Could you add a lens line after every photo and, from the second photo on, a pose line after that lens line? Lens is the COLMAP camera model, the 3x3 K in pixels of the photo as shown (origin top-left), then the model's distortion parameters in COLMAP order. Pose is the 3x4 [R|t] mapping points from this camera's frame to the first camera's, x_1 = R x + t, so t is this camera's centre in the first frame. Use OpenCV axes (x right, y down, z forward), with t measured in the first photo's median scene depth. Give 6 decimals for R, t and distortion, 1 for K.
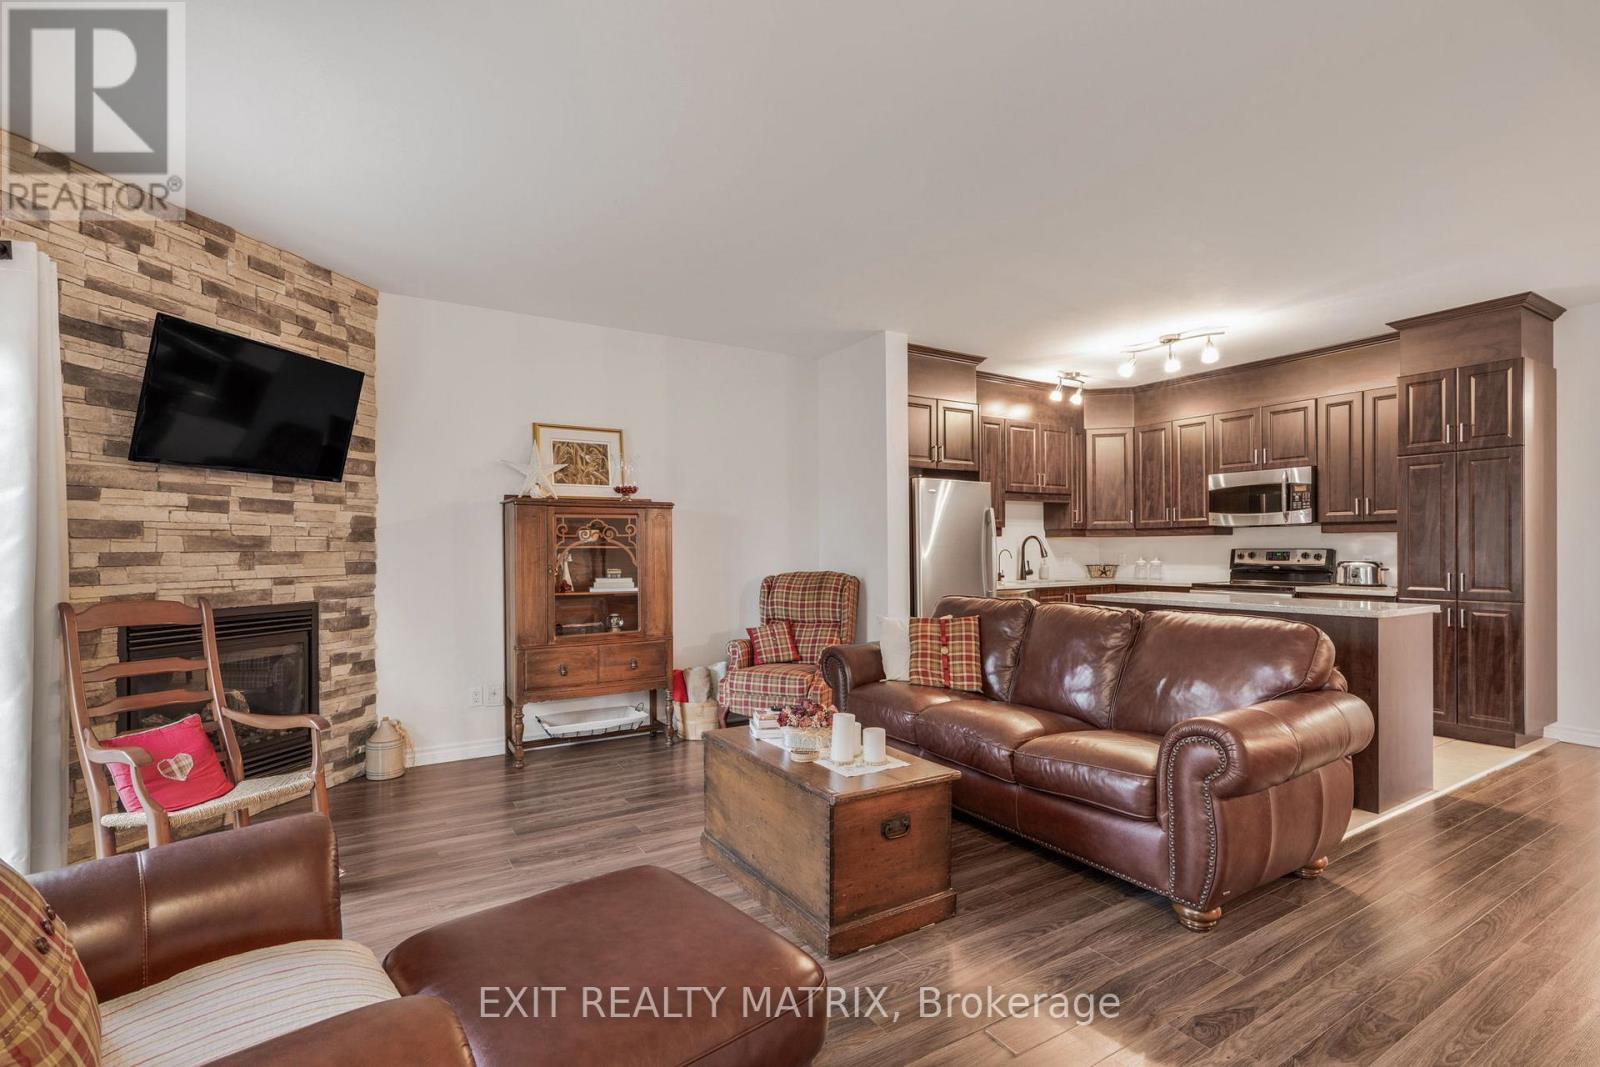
lens RADIAL K [[742.2, 0, 799.1], [0, 742.2, 554.0], [0, 0, 1]] dist [-0.010203, 0.000353]
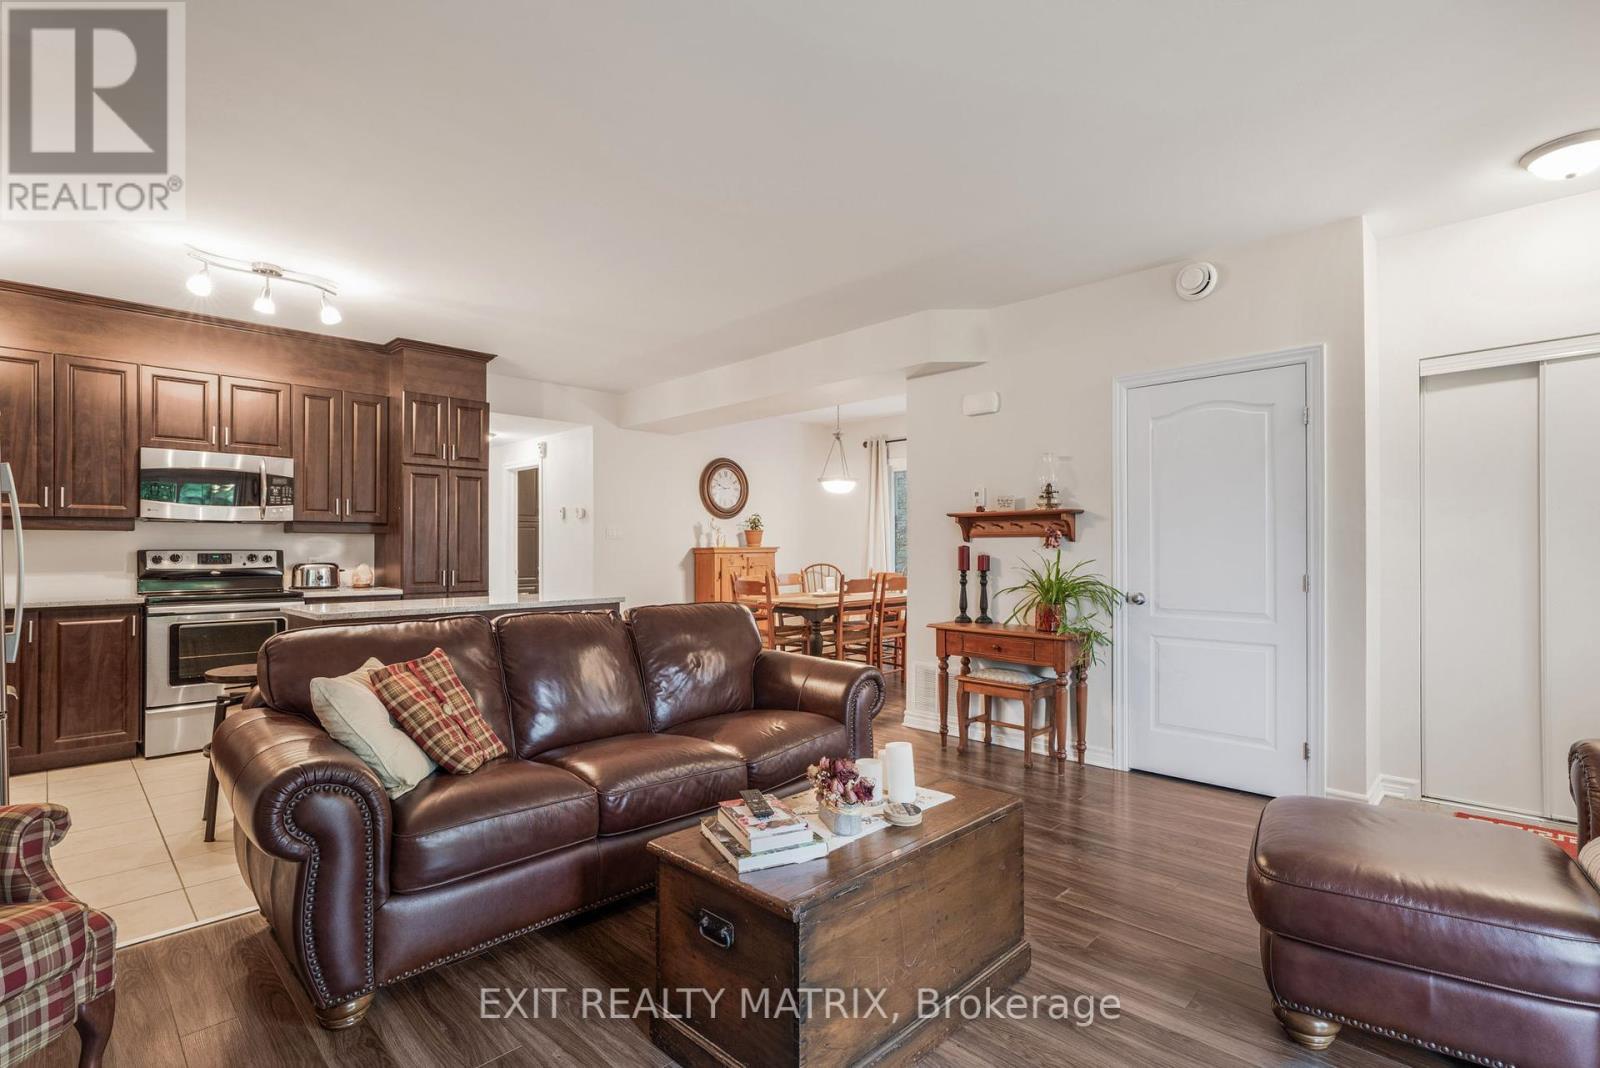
lens RADIAL K [[748.9, 0, 800.6], [0, 748.9, 544.2], [0, 0, 1]] dist [-0.001068, 0.000204]
pose [[-0.237648, 0.011667, 0.971281, -0.424540], [0.008951, 0.999912, -0.009821, 0.000831], [-0.971310, 0.006360, -0.237731, 0.763466]]
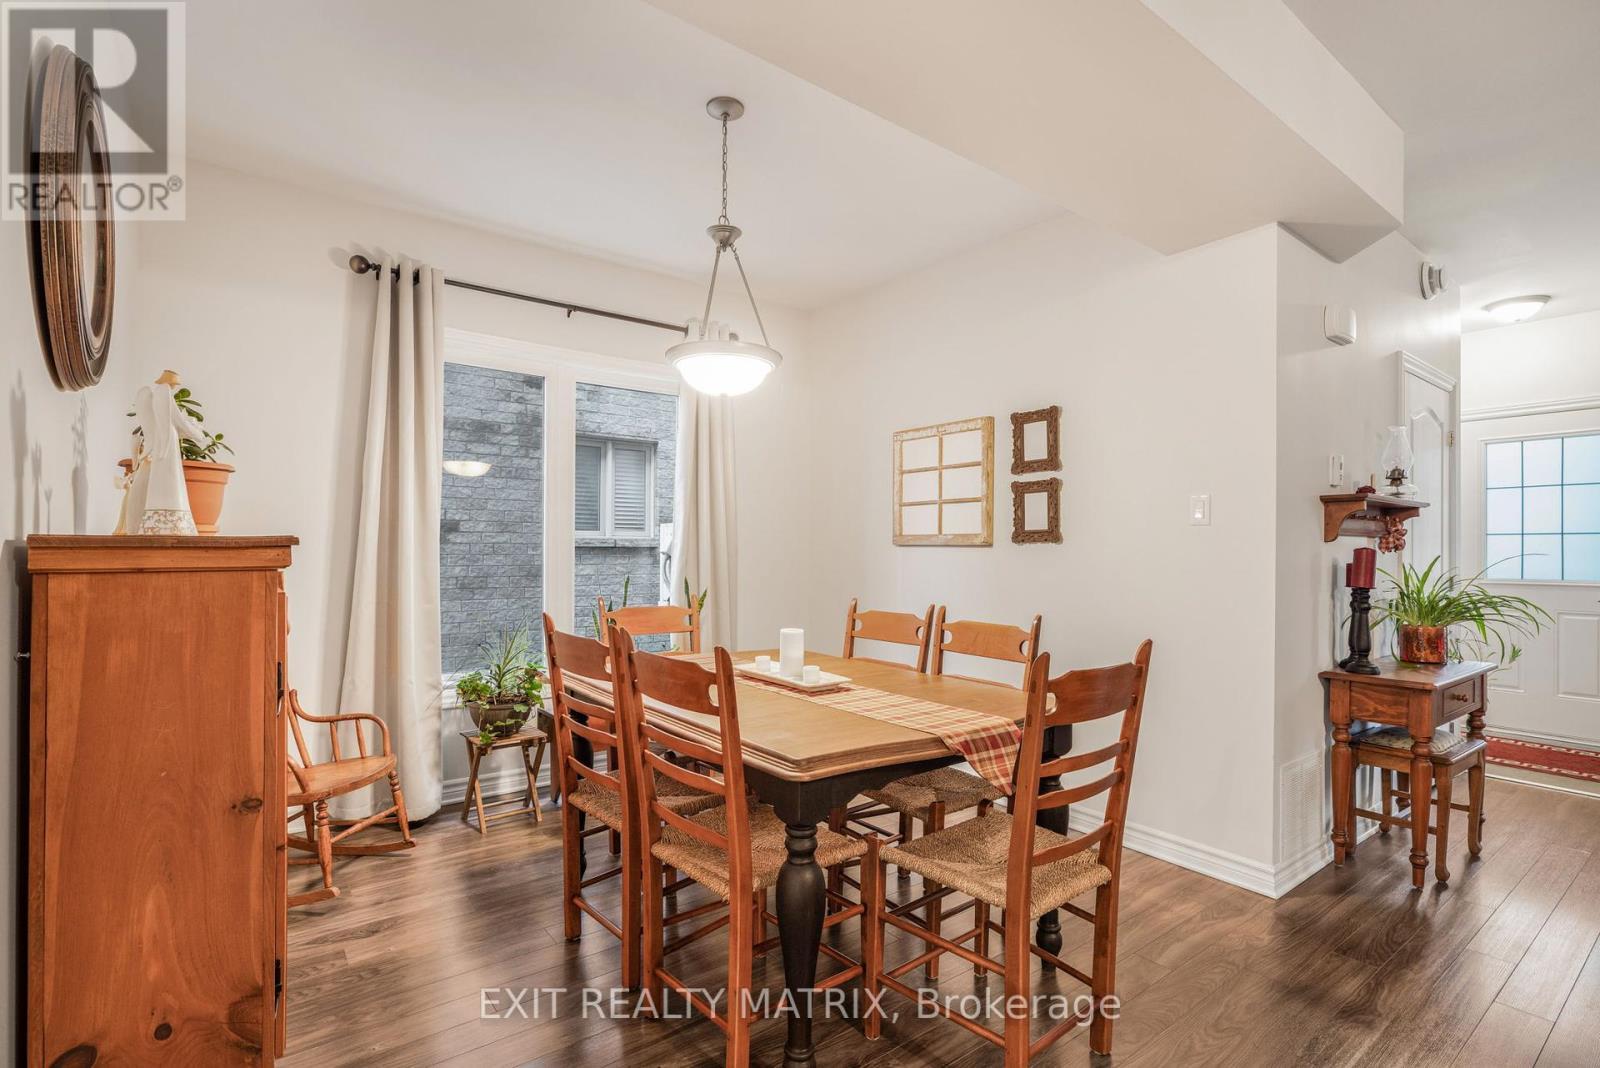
lens RADIAL K [[746.0, 0, 800.6], [0, 746.0, 541.8], [0, 0, 1]] dist [-0.002880, 0.000298]
pose [[-0.995987, 0.000521, -0.089495, 1.117516], [0.000915, 0.999990, -0.004353, -0.007346], [0.089491, -0.004417, -0.995978, 0.887456]]
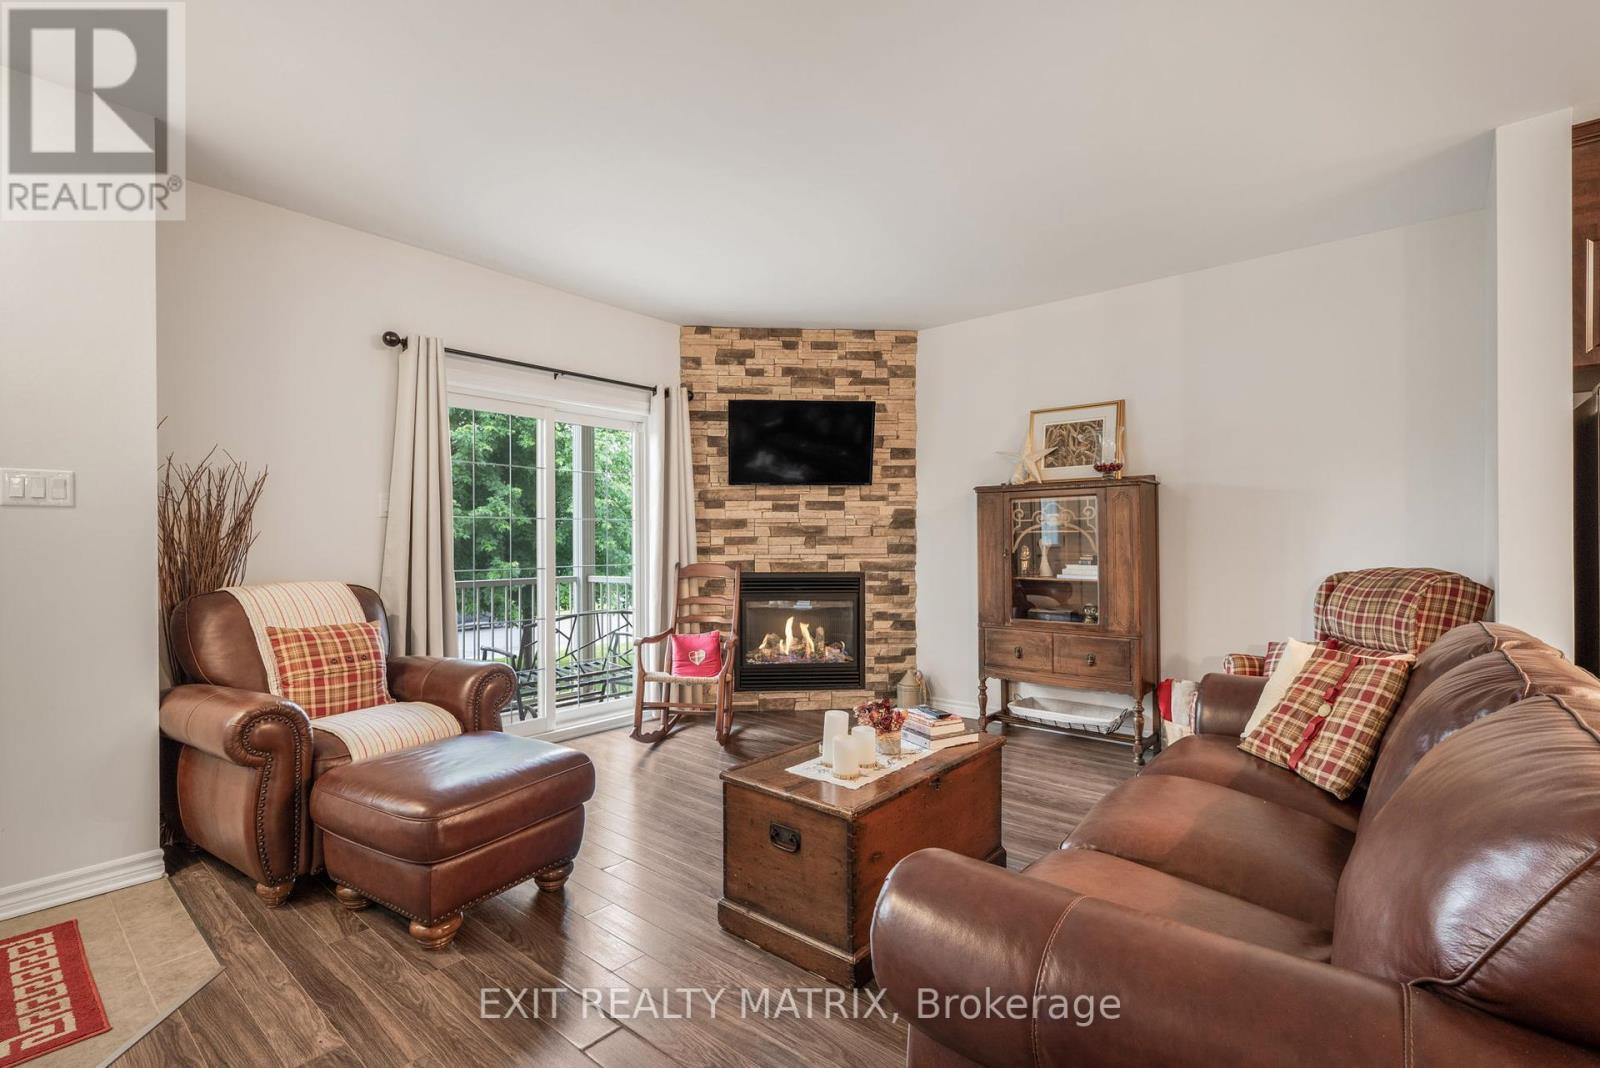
lens RADIAL K [[734.8, 0, 796.4], [0, 734.8, 540.6], [0, 0, 1]] dist [-0.000464, 0.000169]
pose [[0.307084, 0.004829, -0.951670, 0.534363], [-0.002952, 0.999987, 0.004122, -0.000312], [0.951678, 0.001543, 0.307094, 0.391409]]
